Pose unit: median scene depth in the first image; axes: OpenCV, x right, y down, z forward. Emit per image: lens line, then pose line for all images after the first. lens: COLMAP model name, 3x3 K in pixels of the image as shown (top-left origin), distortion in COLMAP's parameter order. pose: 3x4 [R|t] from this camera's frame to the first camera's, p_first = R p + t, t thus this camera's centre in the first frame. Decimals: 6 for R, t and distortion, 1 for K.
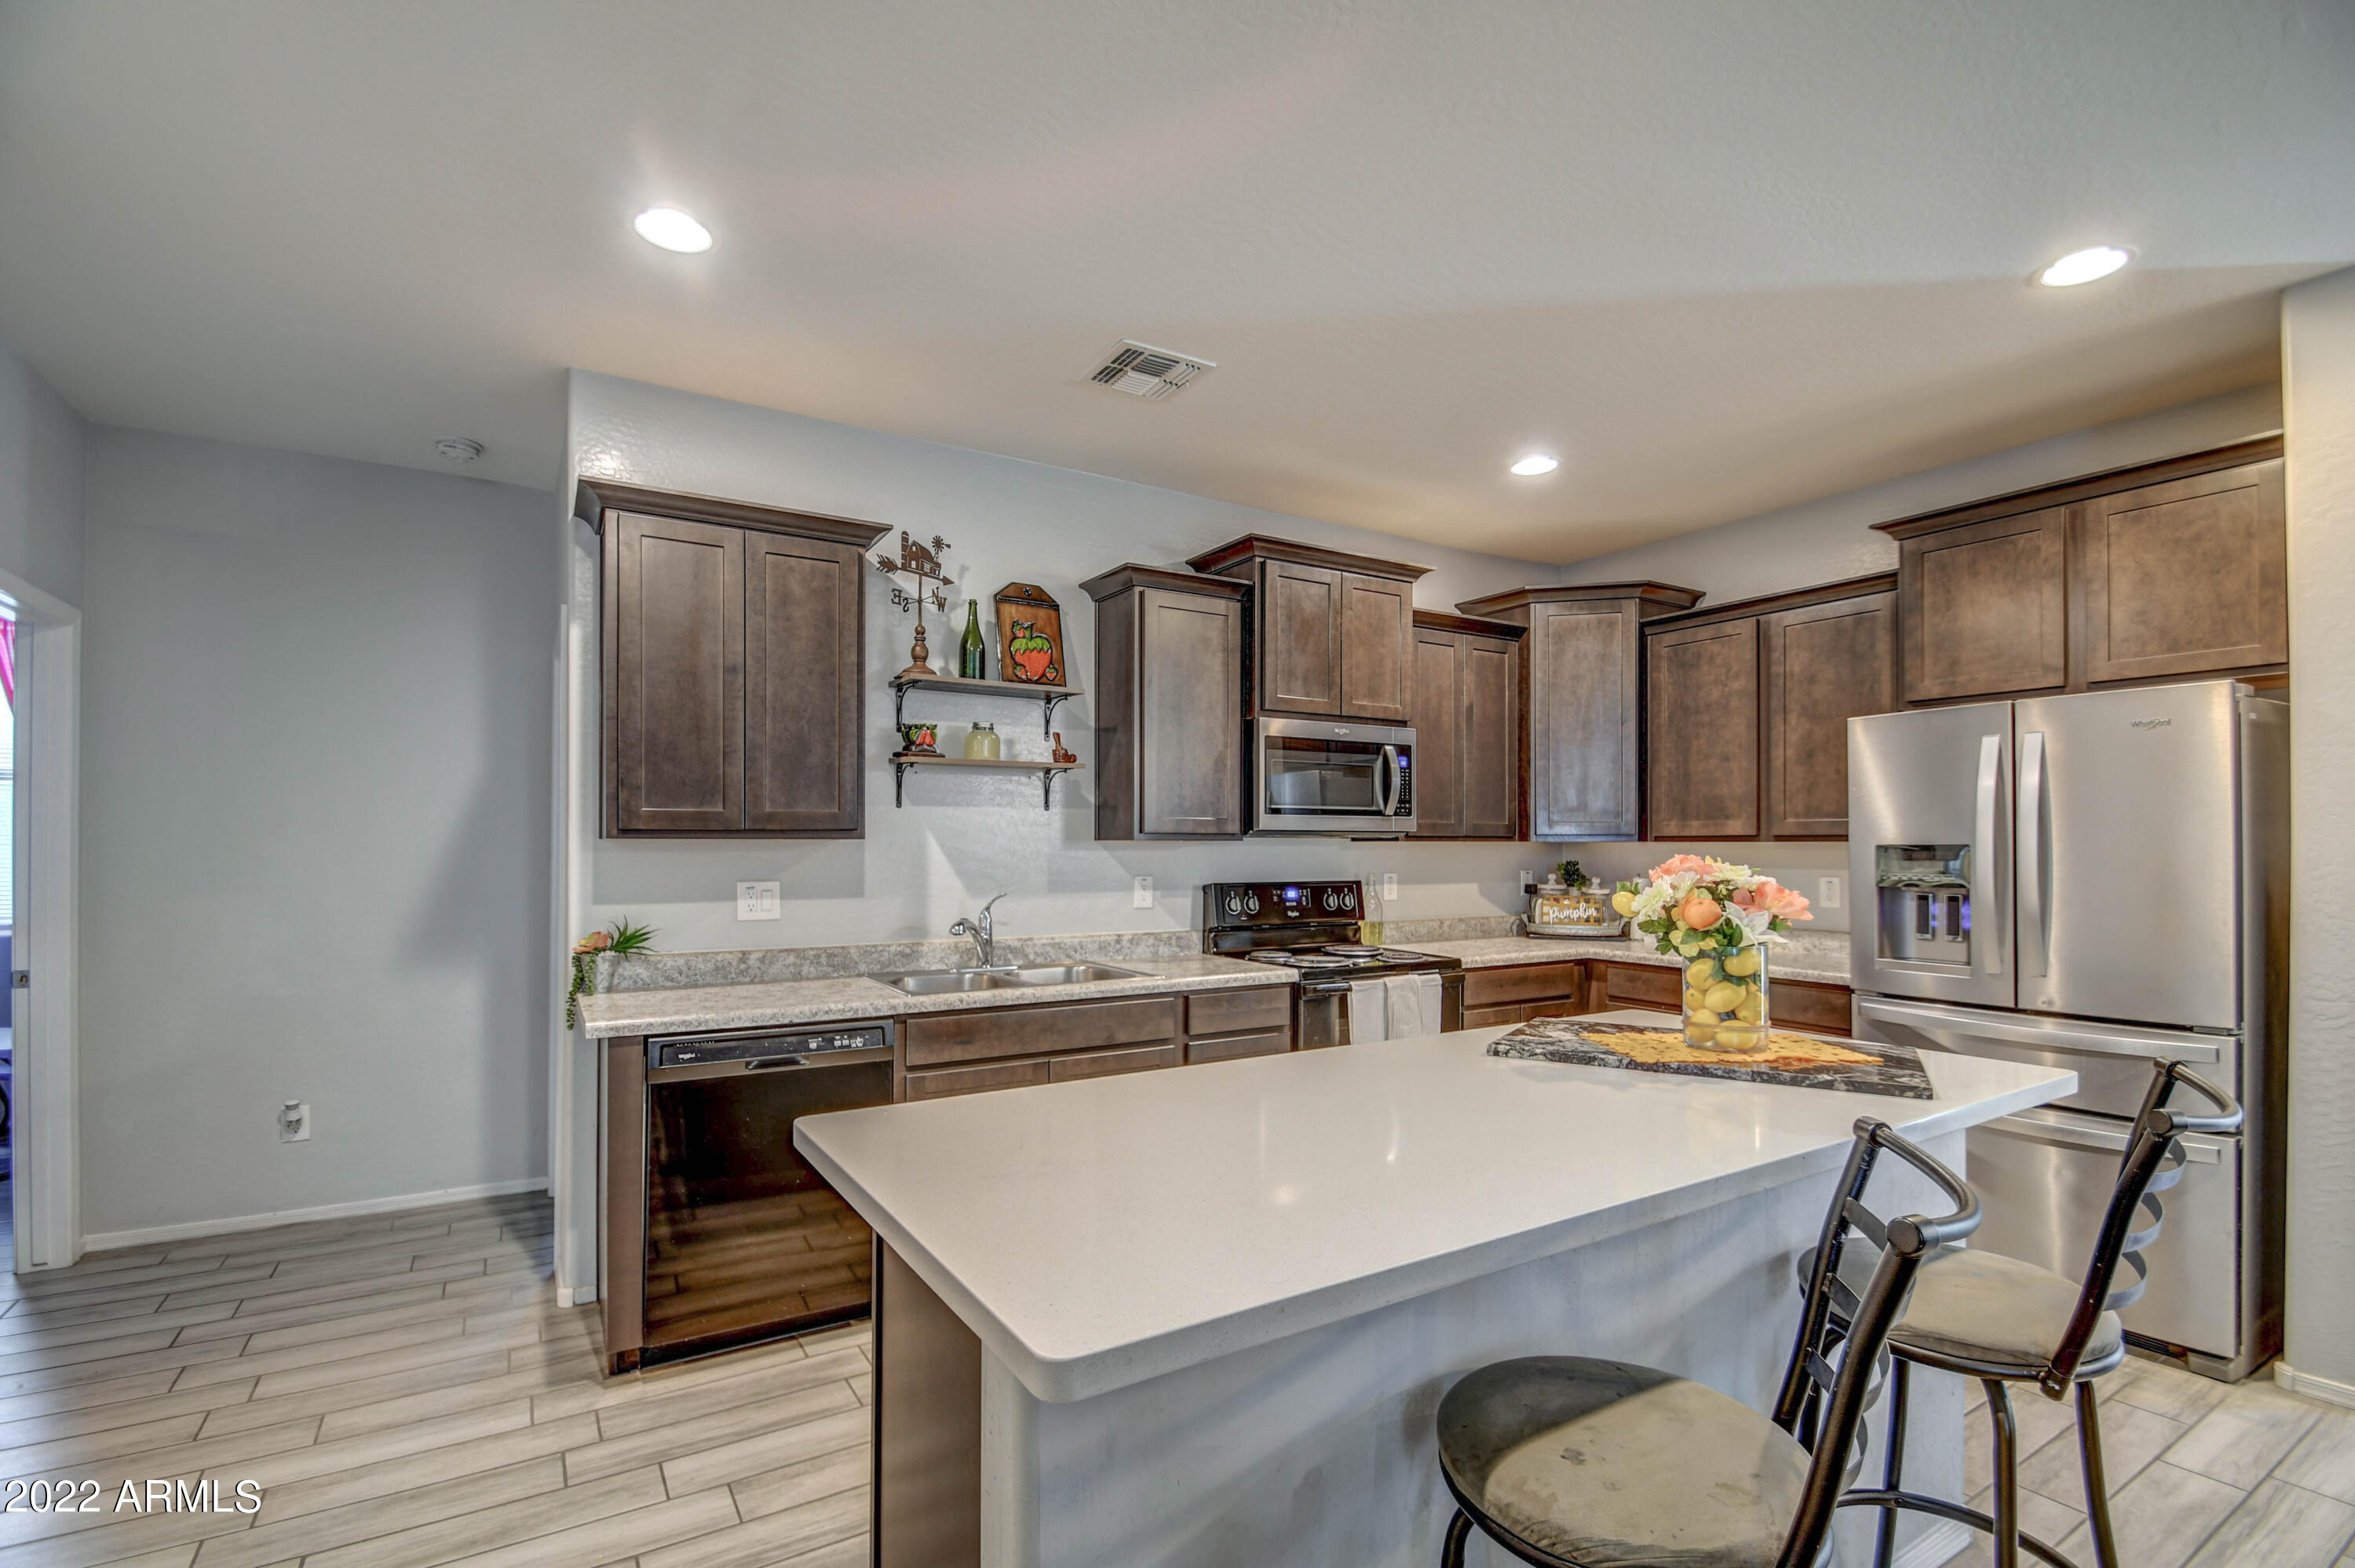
lens RADIAL K [[1062.0, 0, 1186.5], [0, 1062.0, 835.0], [0, 0, 1]] dist [0.000139, -0.006972]
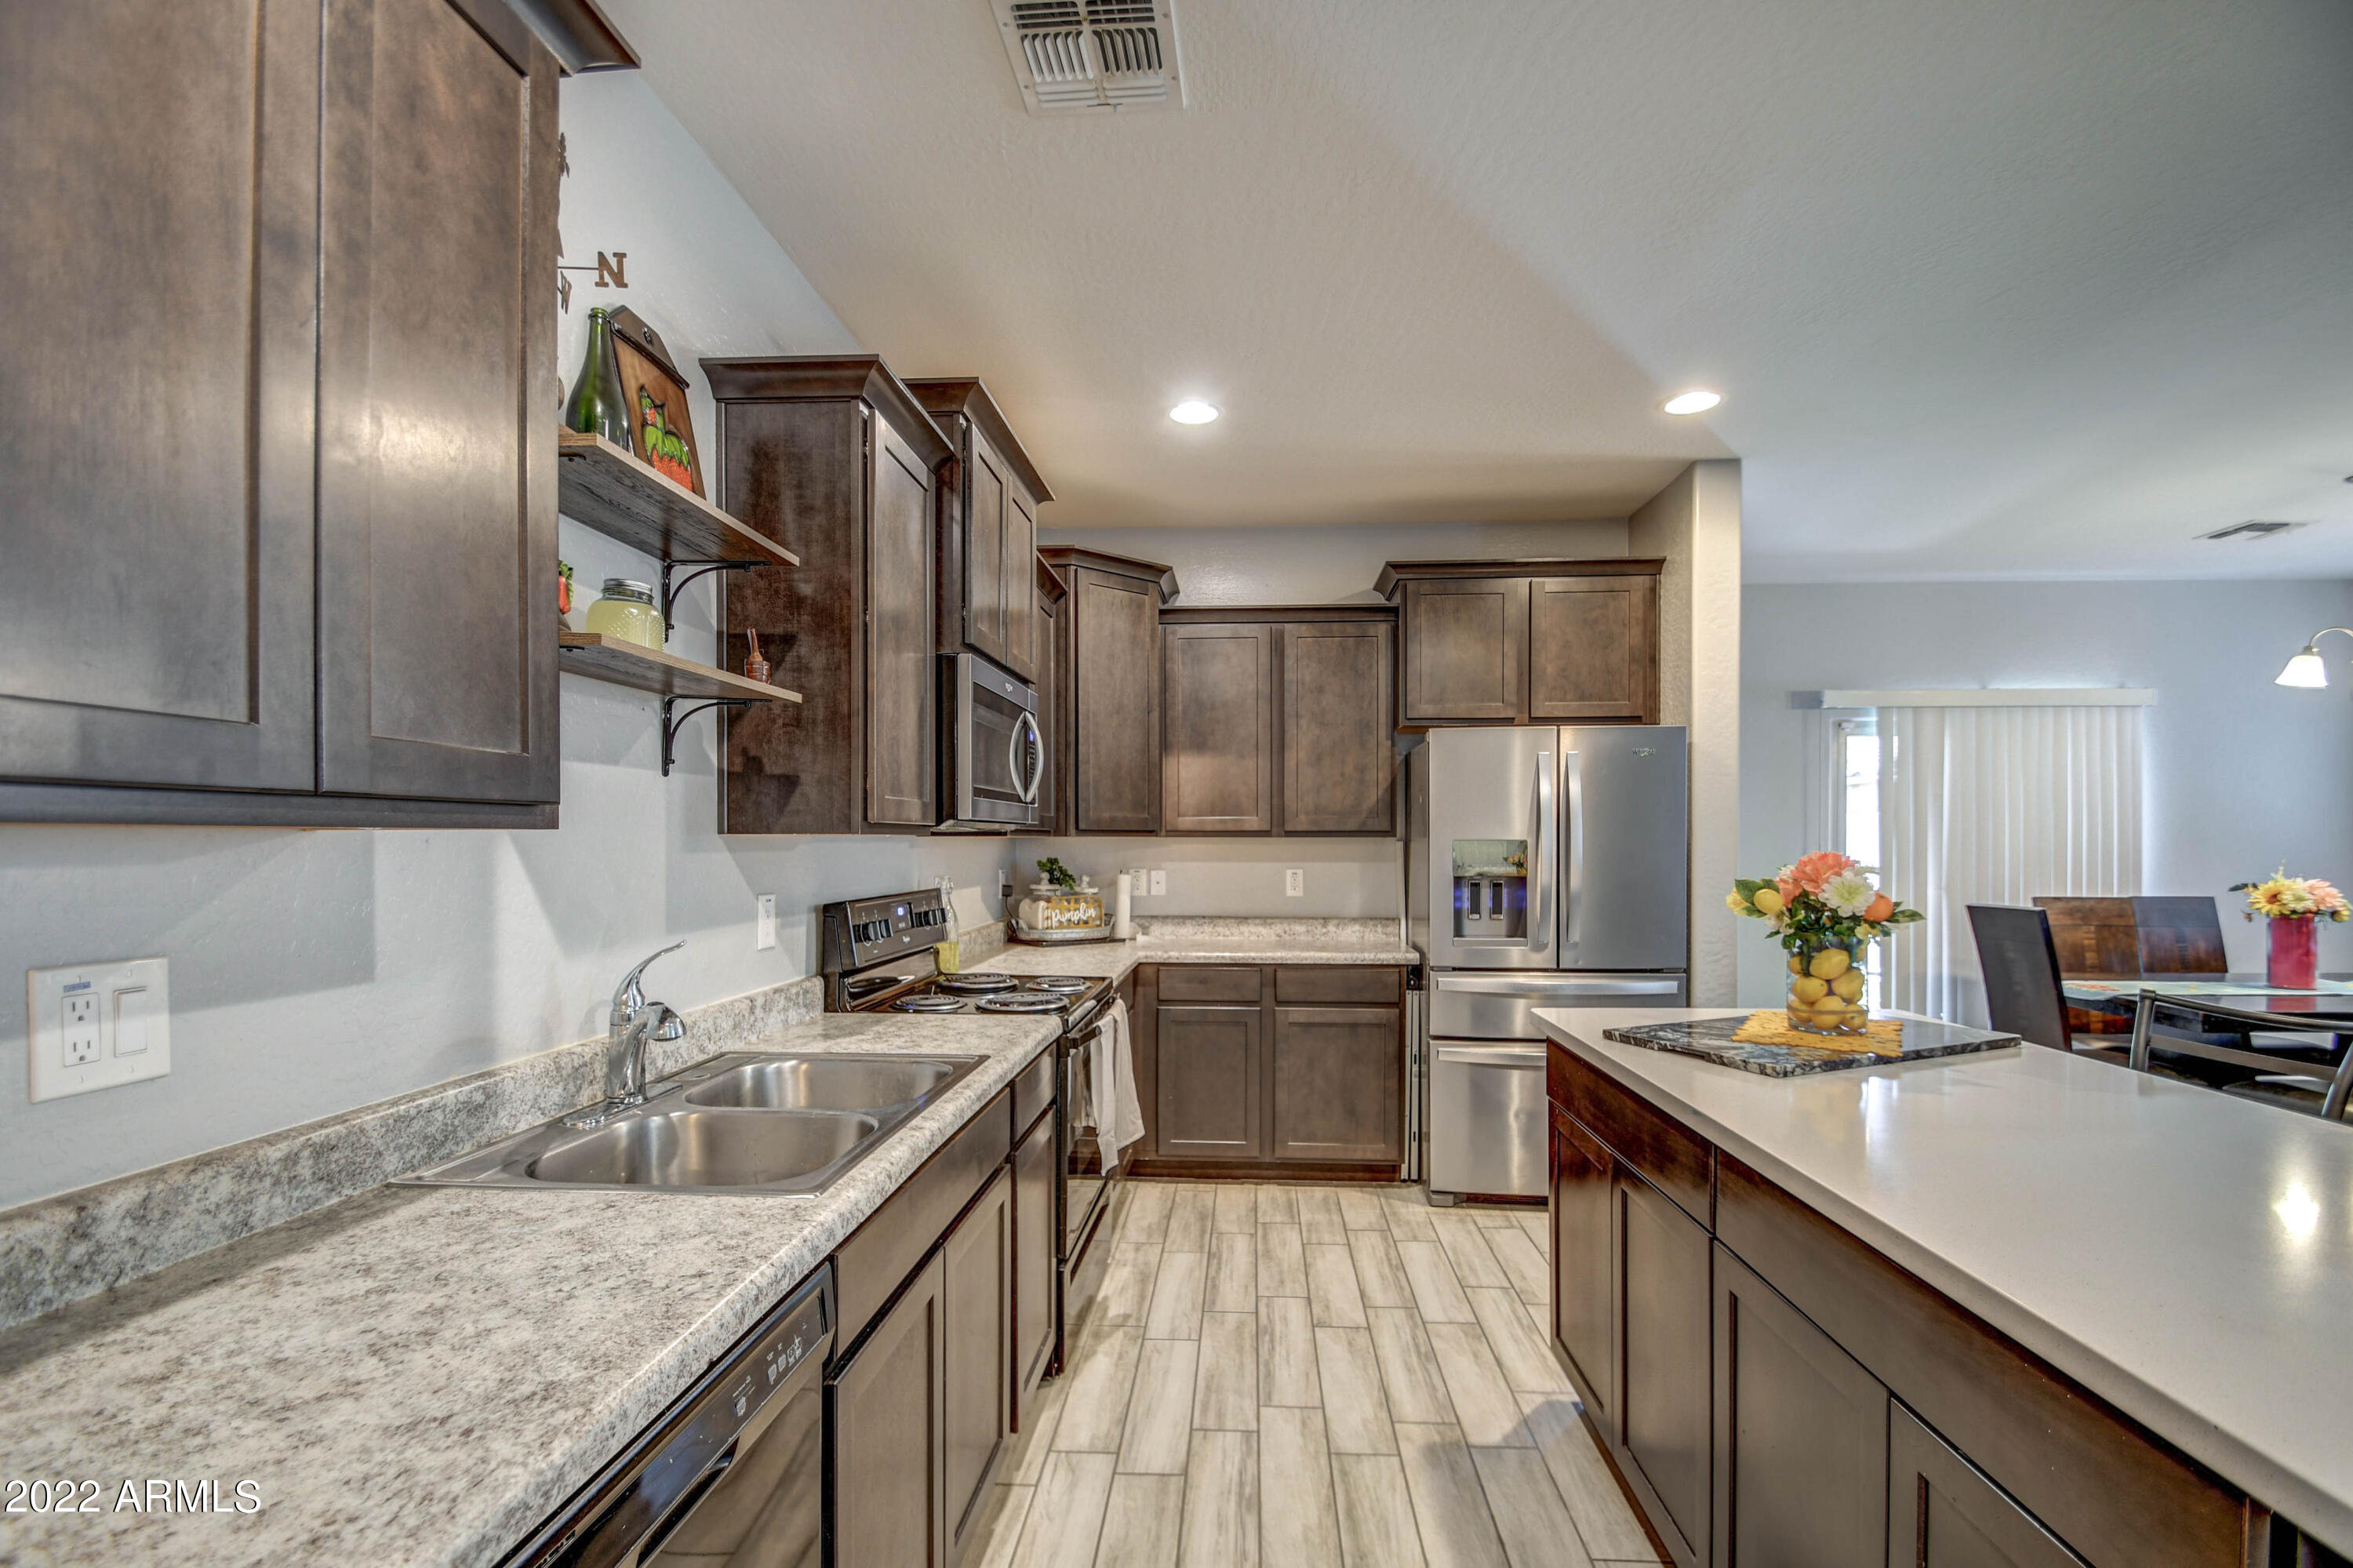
lens RADIAL K [[1061.3, 0, 1214.4], [0, 1061.3, 846.9], [0, 0, 1]] dist [0.000139, -0.006972]
pose [[0.584863, -0.006065, 0.811109, -0.369049], [-0.007507, 0.999889, 0.012890, 0.002823], [-0.811097, -0.013628, 0.584753, 0.447387]]
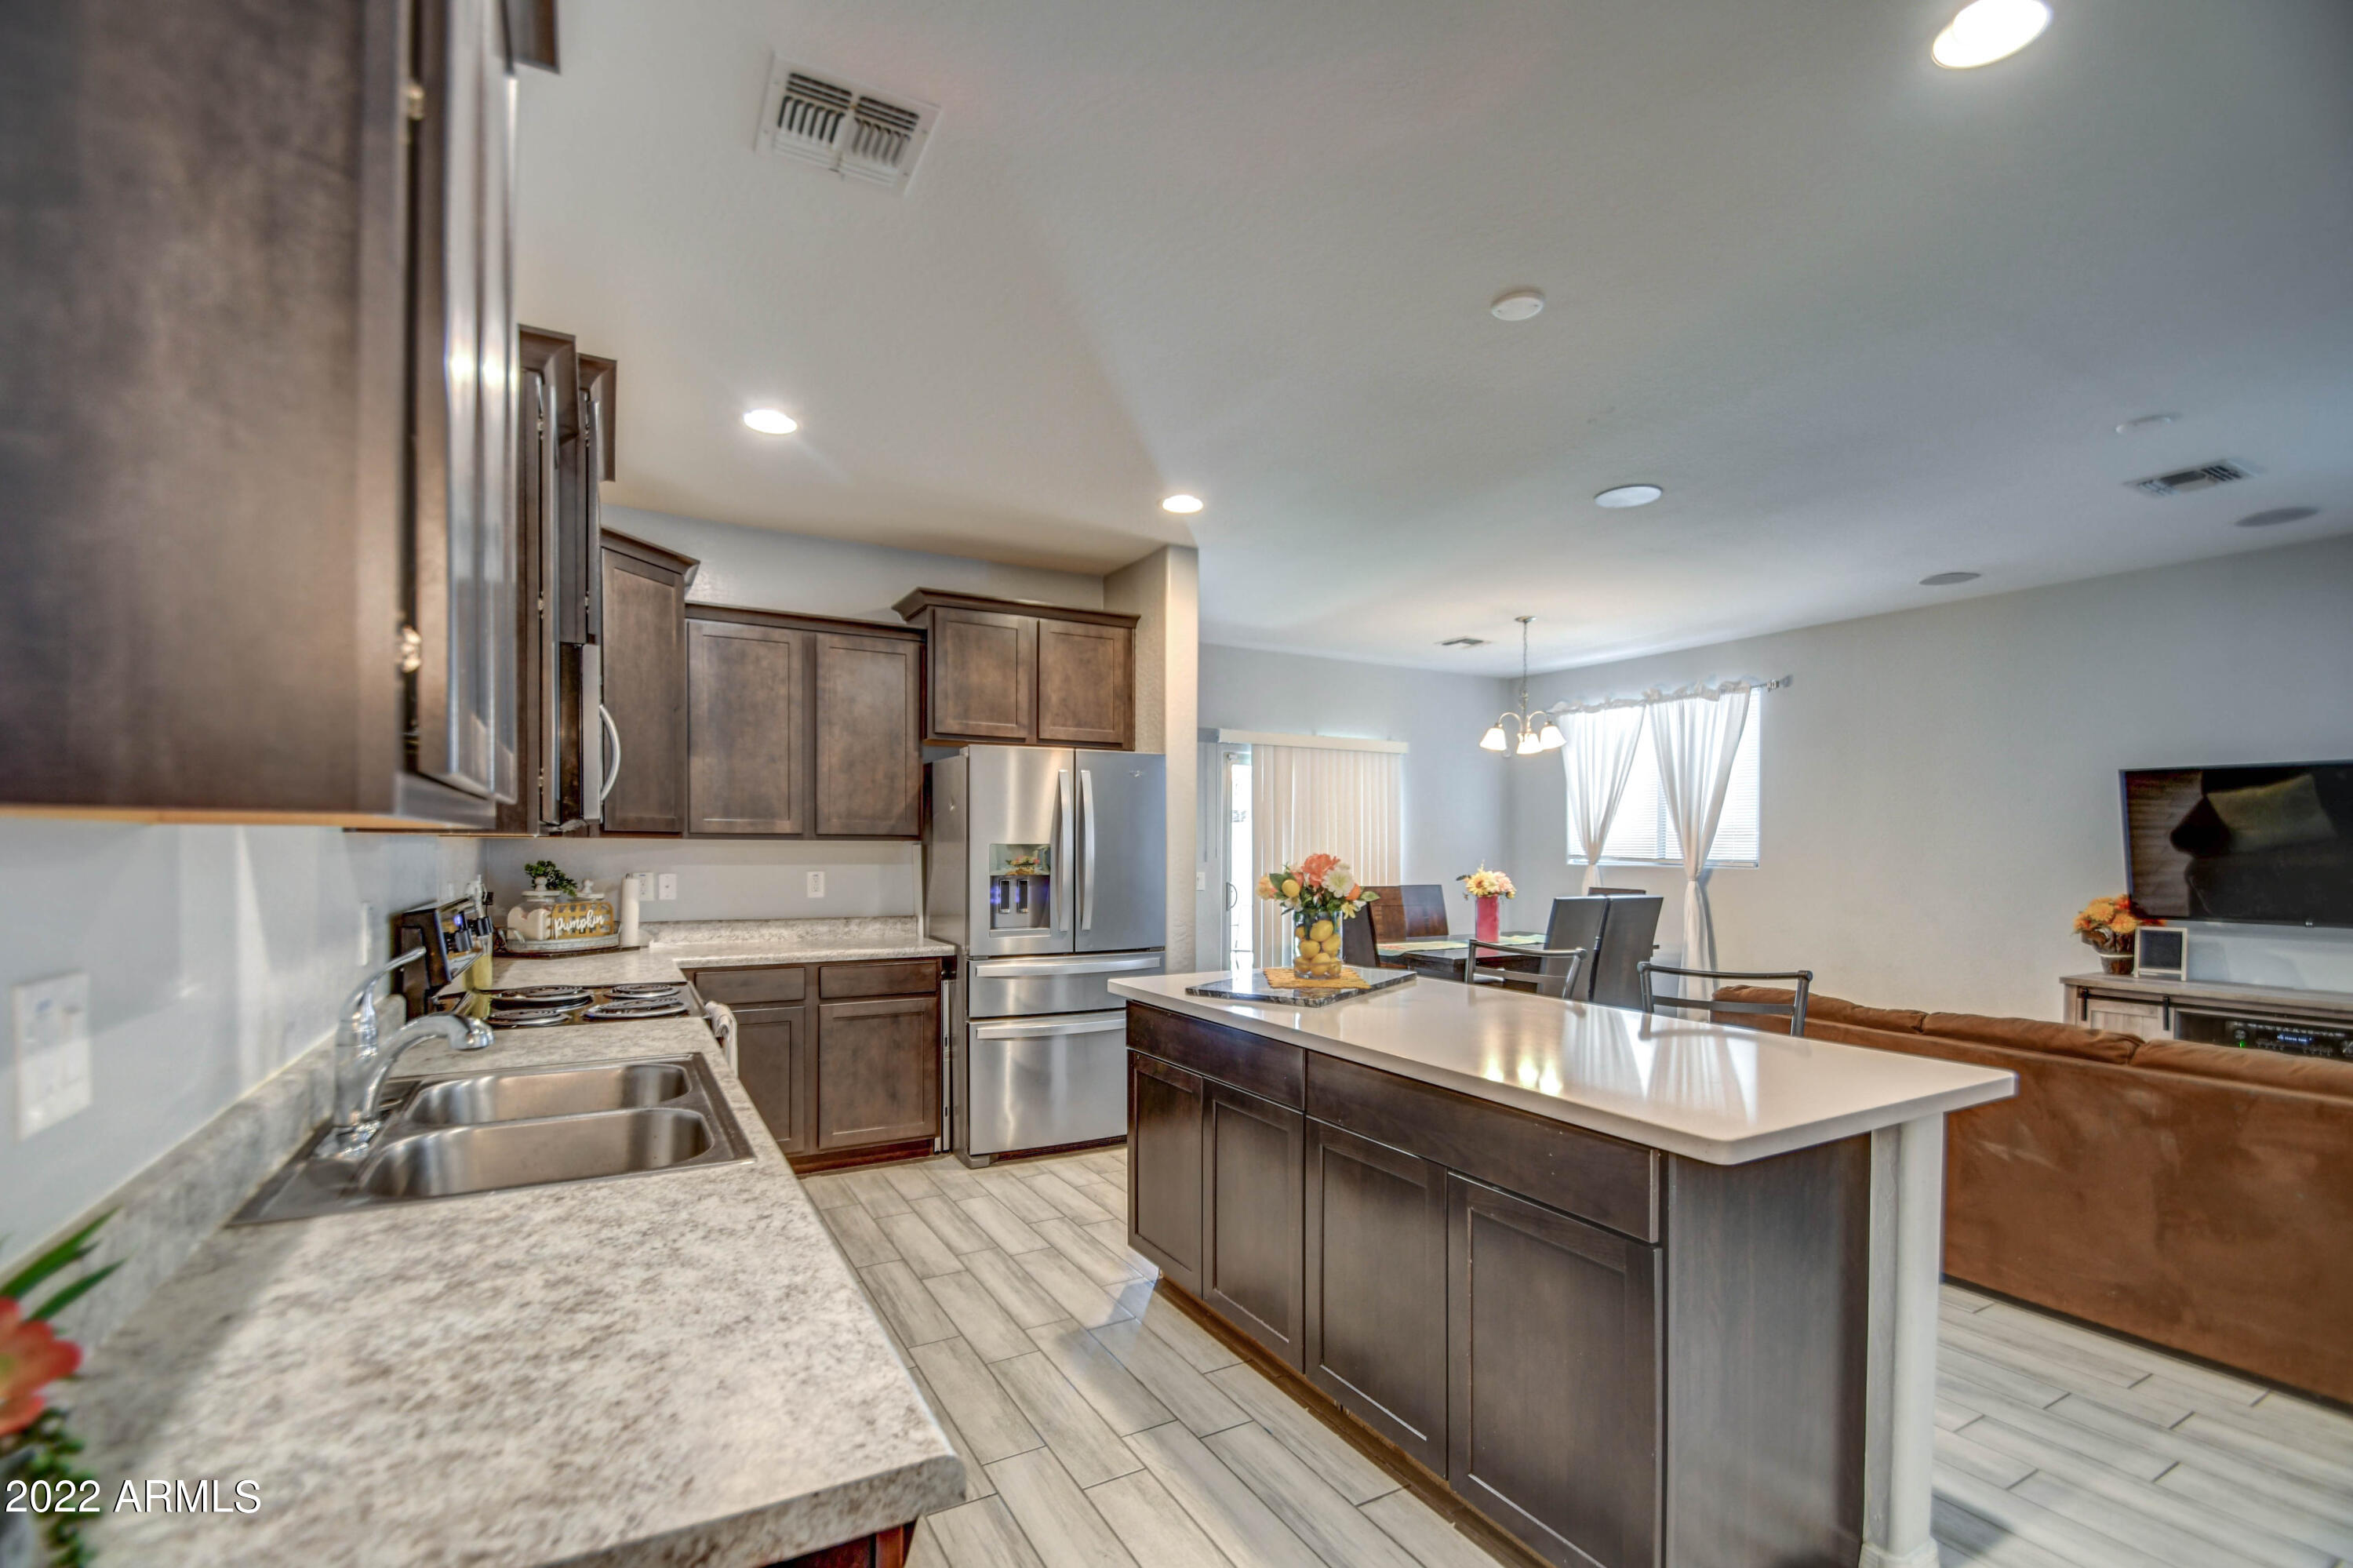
lens RADIAL K [[1061.3, 0, 1196.1], [0, 1061.3, 853.4], [0, 0, 1]] dist [0.000139, -0.006972]
pose [[0.032676, -0.007576, 0.999437, -0.554810], [-0.015533, 0.999847, 0.008086, 0.005178], [-0.999345, -0.015788, 0.032553, 0.590760]]
